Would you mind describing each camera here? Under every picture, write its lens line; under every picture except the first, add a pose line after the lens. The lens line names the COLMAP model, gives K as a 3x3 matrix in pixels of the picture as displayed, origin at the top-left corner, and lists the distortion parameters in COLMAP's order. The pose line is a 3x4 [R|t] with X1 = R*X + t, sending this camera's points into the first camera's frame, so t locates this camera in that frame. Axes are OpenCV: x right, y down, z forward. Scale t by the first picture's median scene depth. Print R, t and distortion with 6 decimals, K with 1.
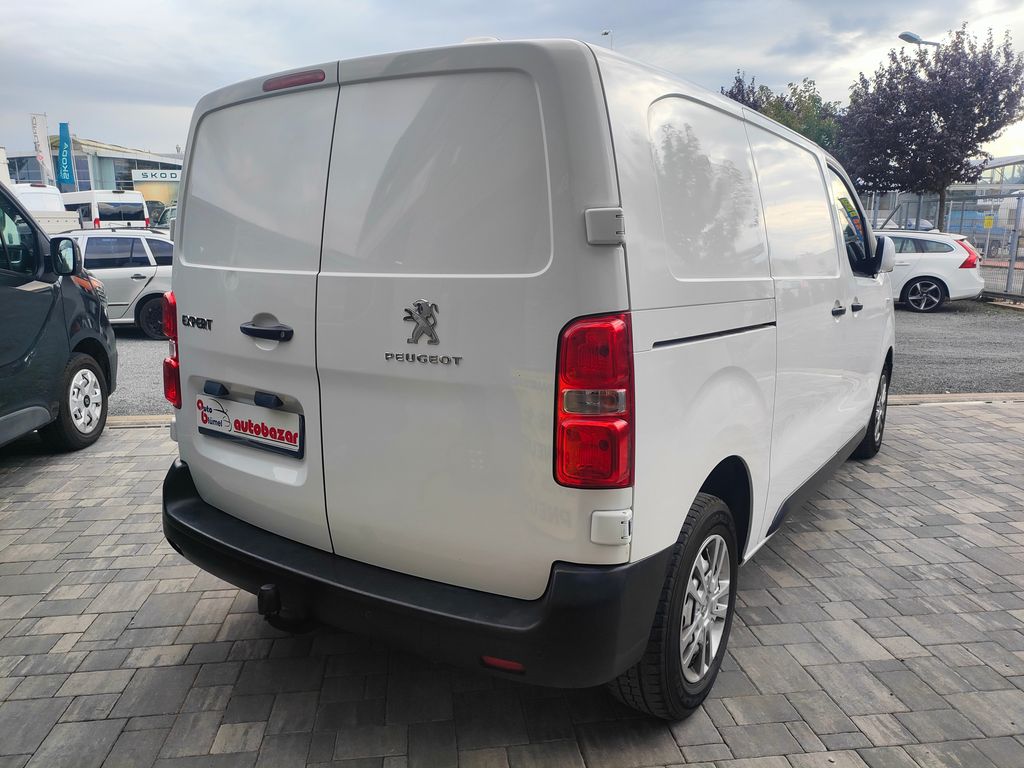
lens RADIAL K [[766.3, 0, 534.4], [0, 766.3, 381.6], [0, 0, 1]] dist [0.093568, -0.088888]
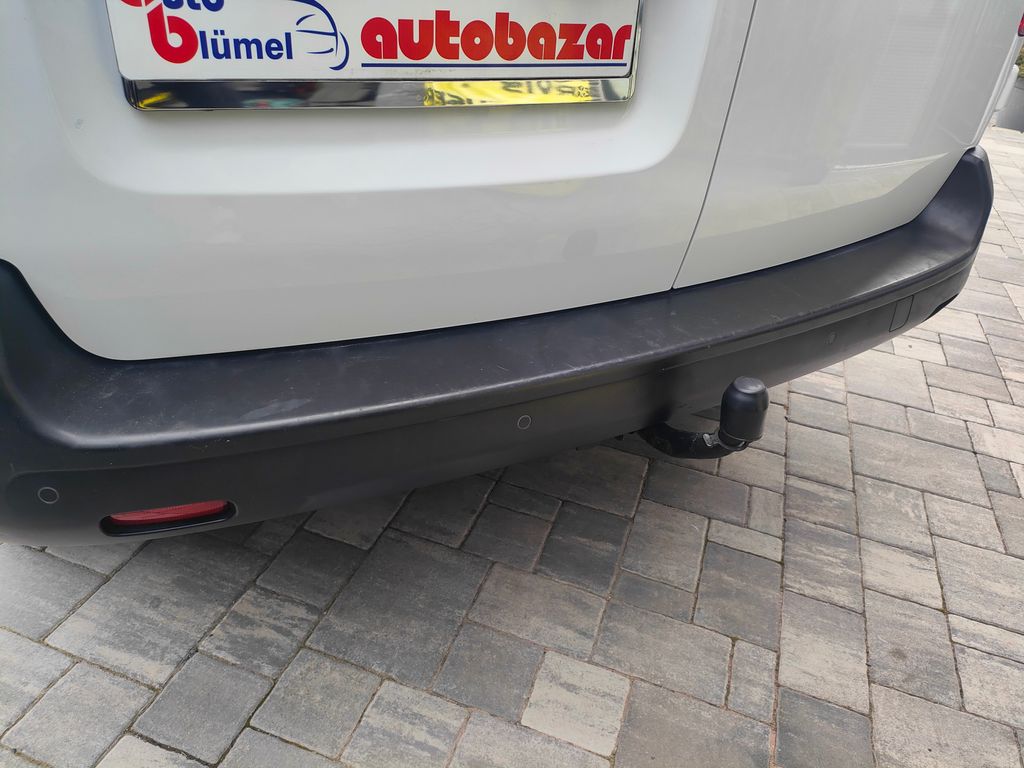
lens RADIAL K [[766.3, 0, 534.4], [0, 766.3, 381.6], [0, 0, 1]] dist [0.093568, -0.088888]
pose [[0.437028, -0.458357, 0.773896, -0.655337], [0.070803, 0.875274, 0.478417, 0.032646], [-0.896657, -0.154288, 0.414972, 0.812880]]
